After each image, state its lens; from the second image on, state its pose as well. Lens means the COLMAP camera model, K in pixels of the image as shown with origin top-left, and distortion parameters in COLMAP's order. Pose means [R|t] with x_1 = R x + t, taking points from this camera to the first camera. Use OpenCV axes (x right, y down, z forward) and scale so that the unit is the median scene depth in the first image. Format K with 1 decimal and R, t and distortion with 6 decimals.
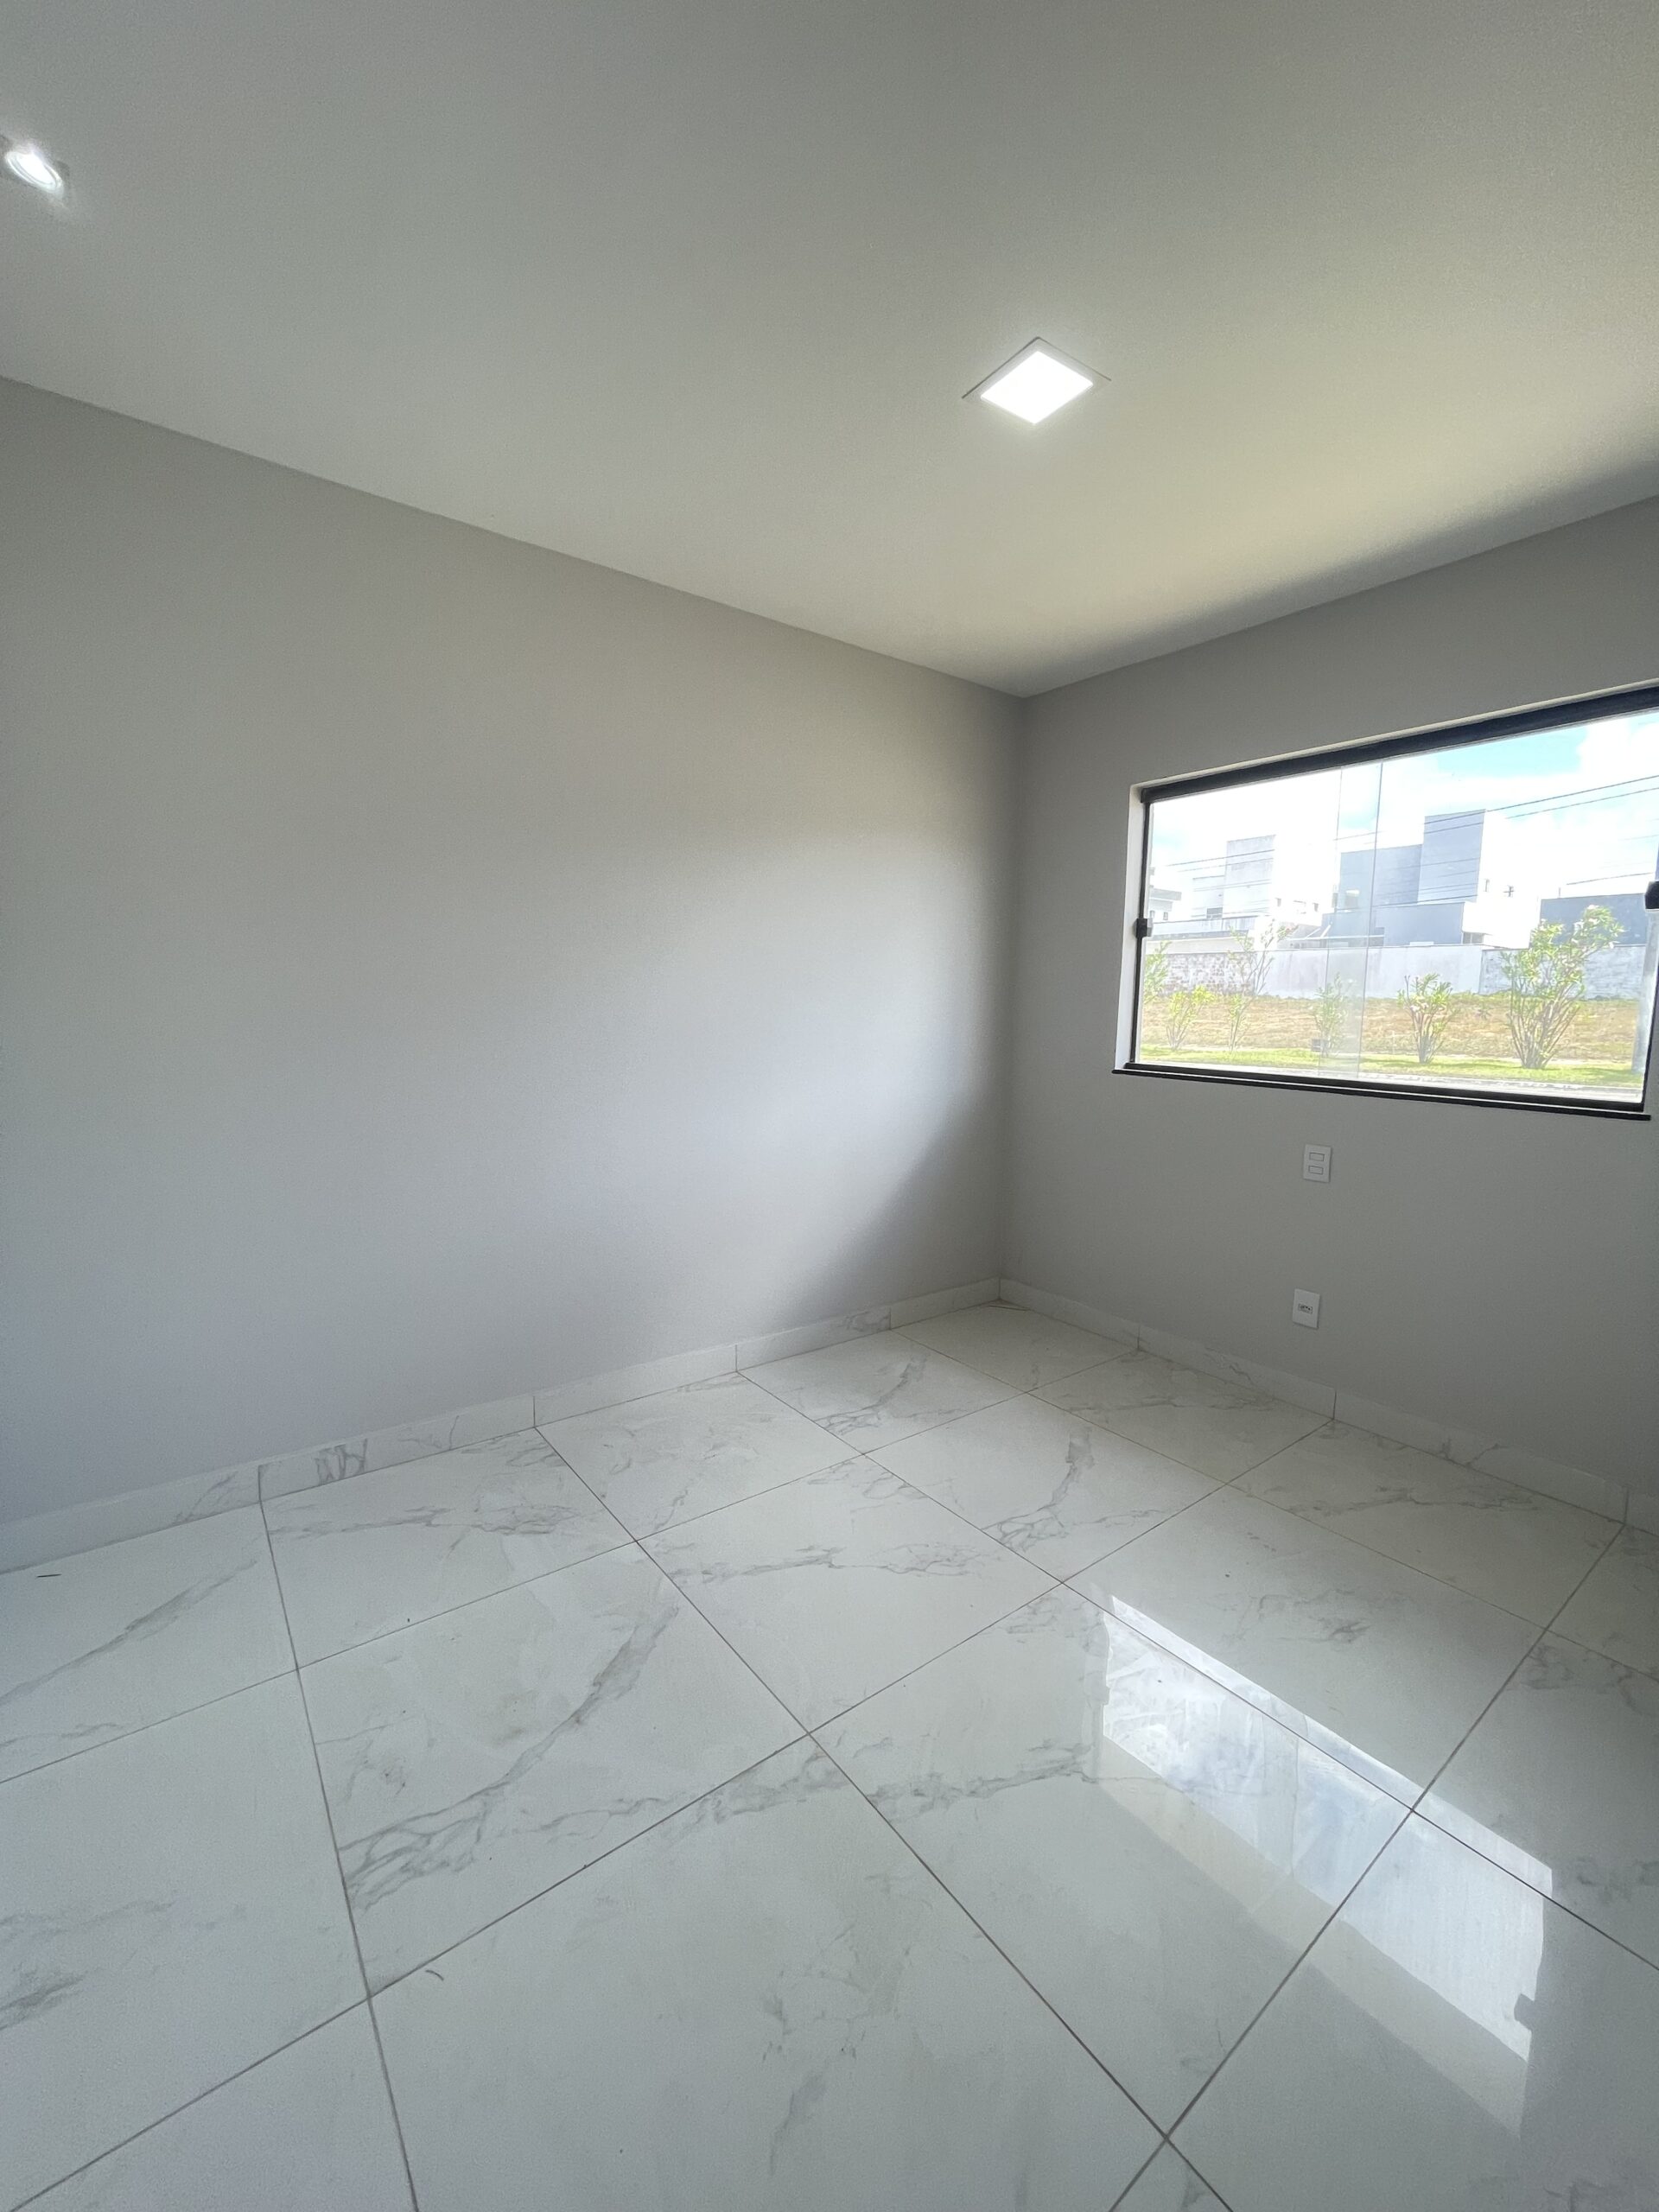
lens RADIAL K [[895.3, 0, 831.3], [0, 895.3, 1113.0], [0, 0, 1]] dist [0.008832, -0.000321]
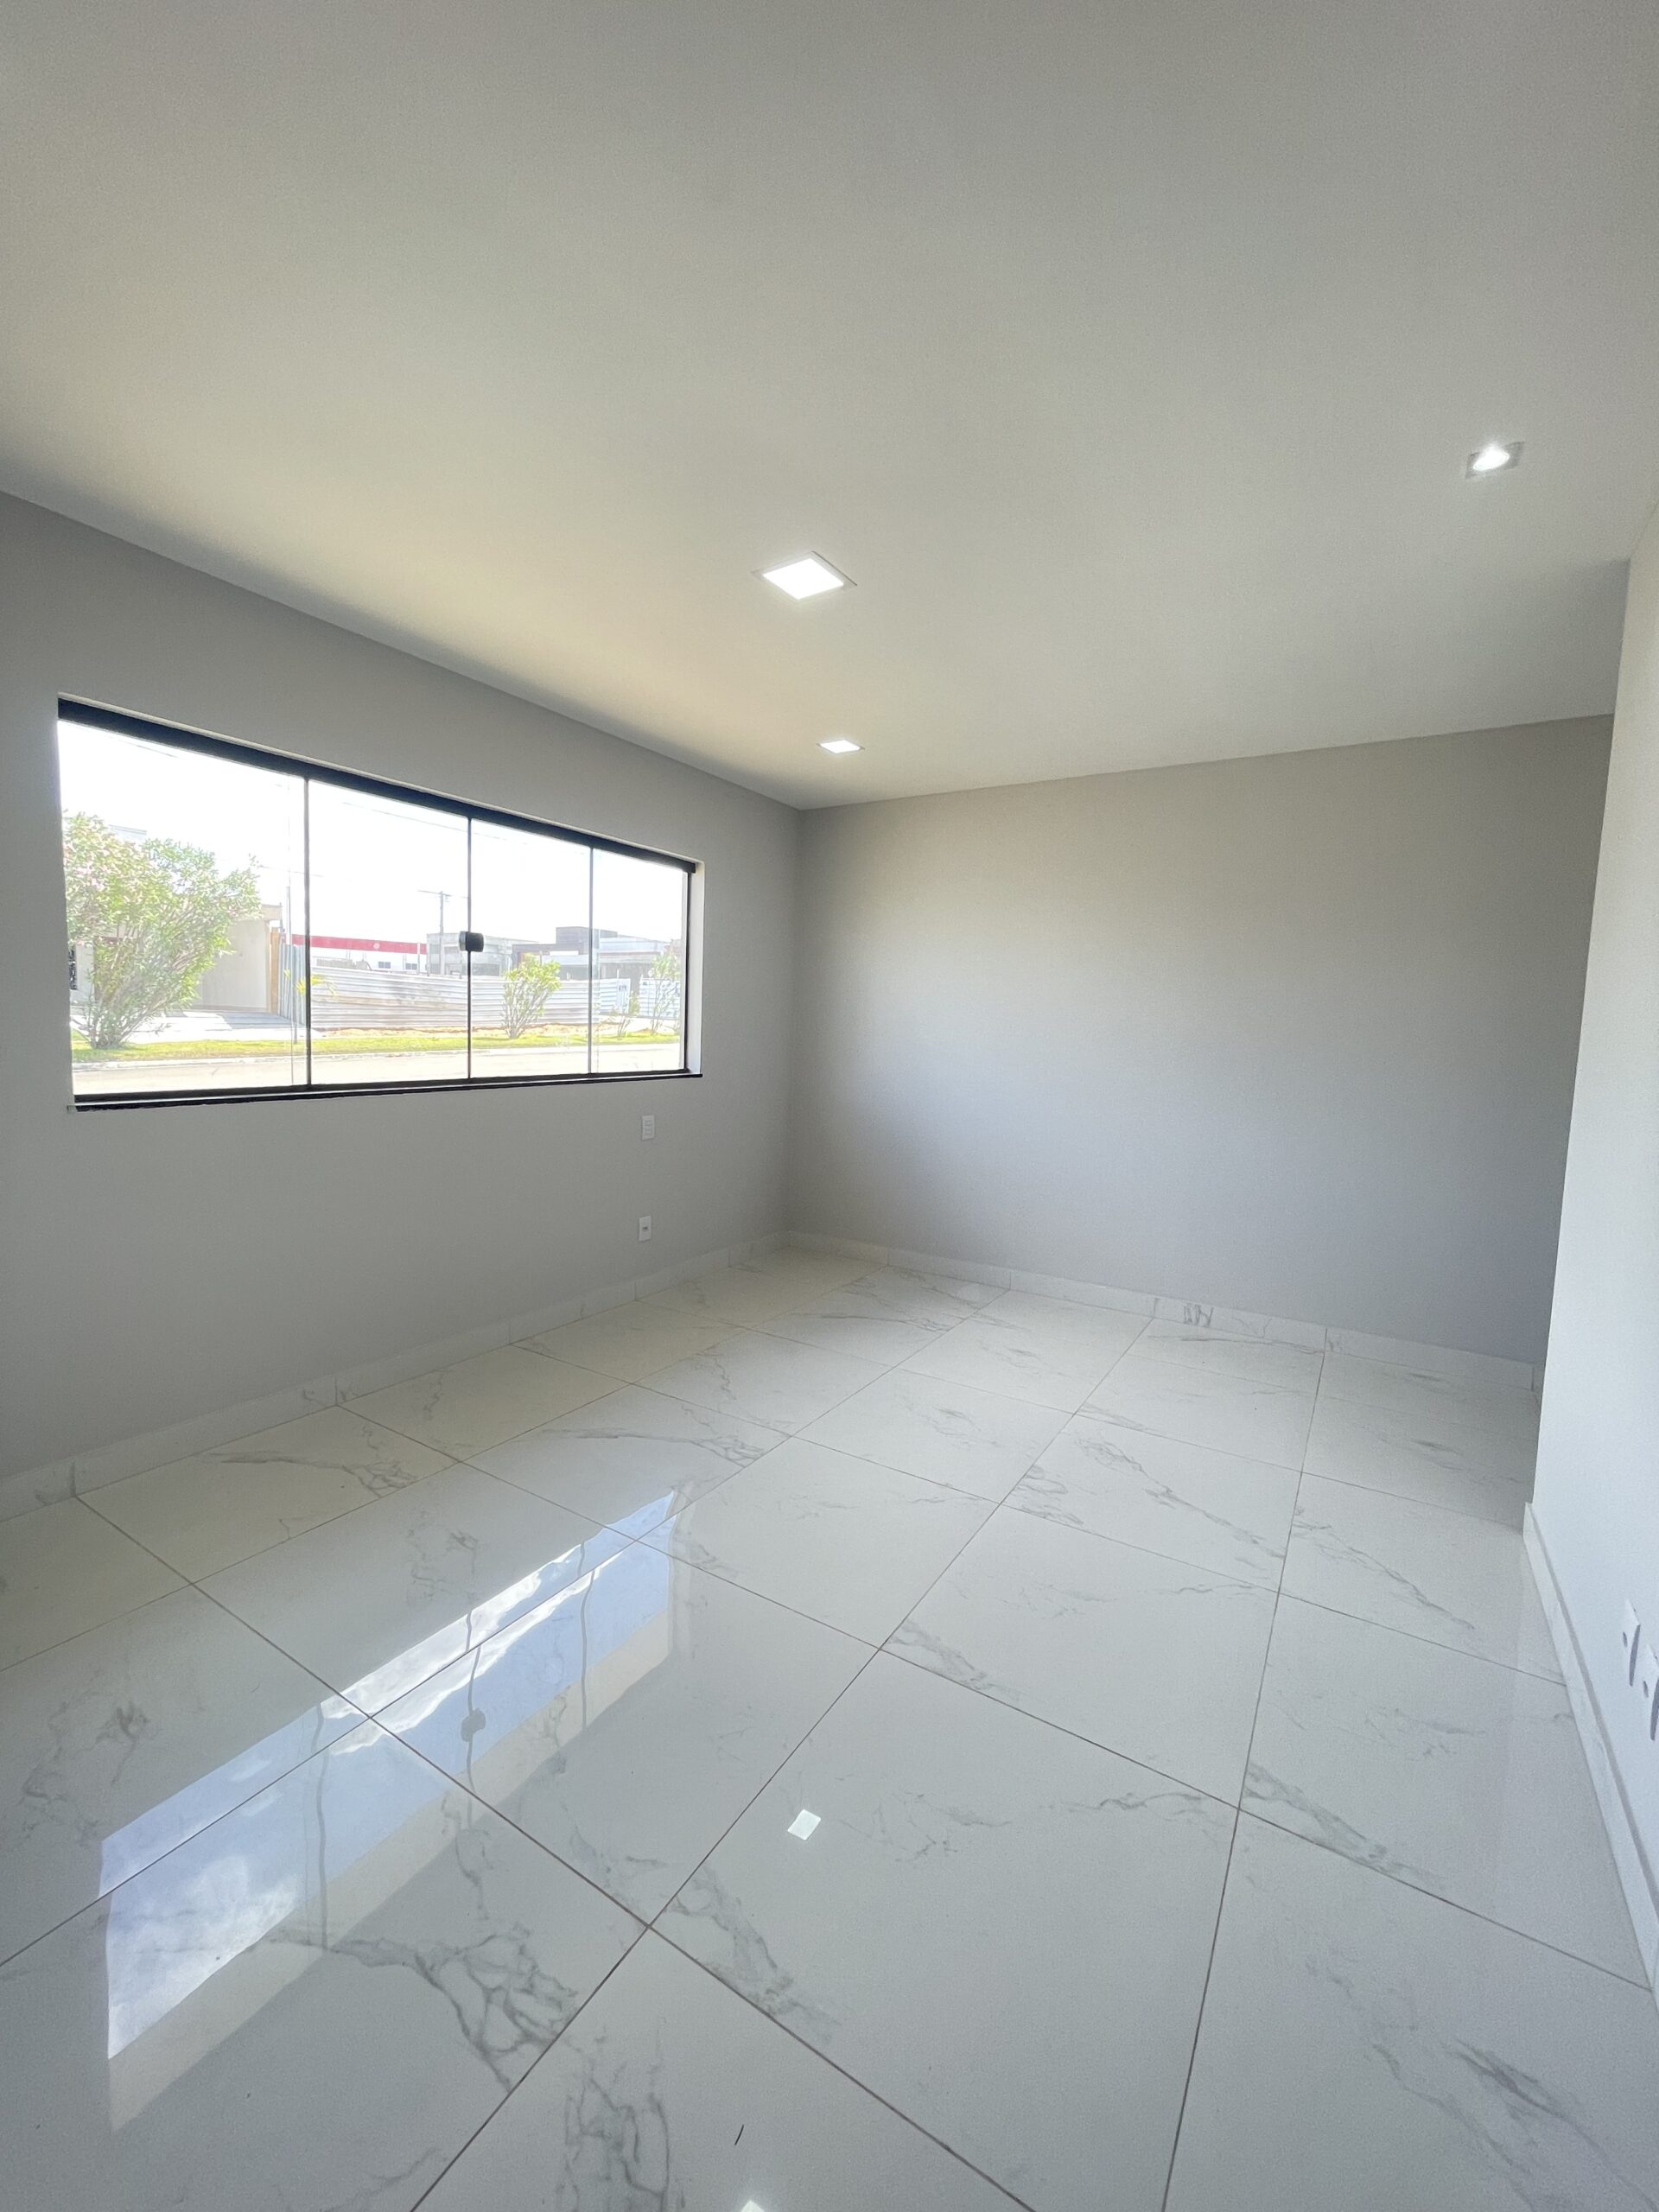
lens RADIAL K [[895.3, 0, 843.0], [0, 895.3, 1086.2], [0, 0, 1]] dist [0.008832, -0.000321]
pose [[-0.379536, -0.095120, 0.920274, -0.837715], [0.088927, 0.986345, 0.138624, -0.167829], [-0.920893, 0.134450, -0.365895, 1.130232]]
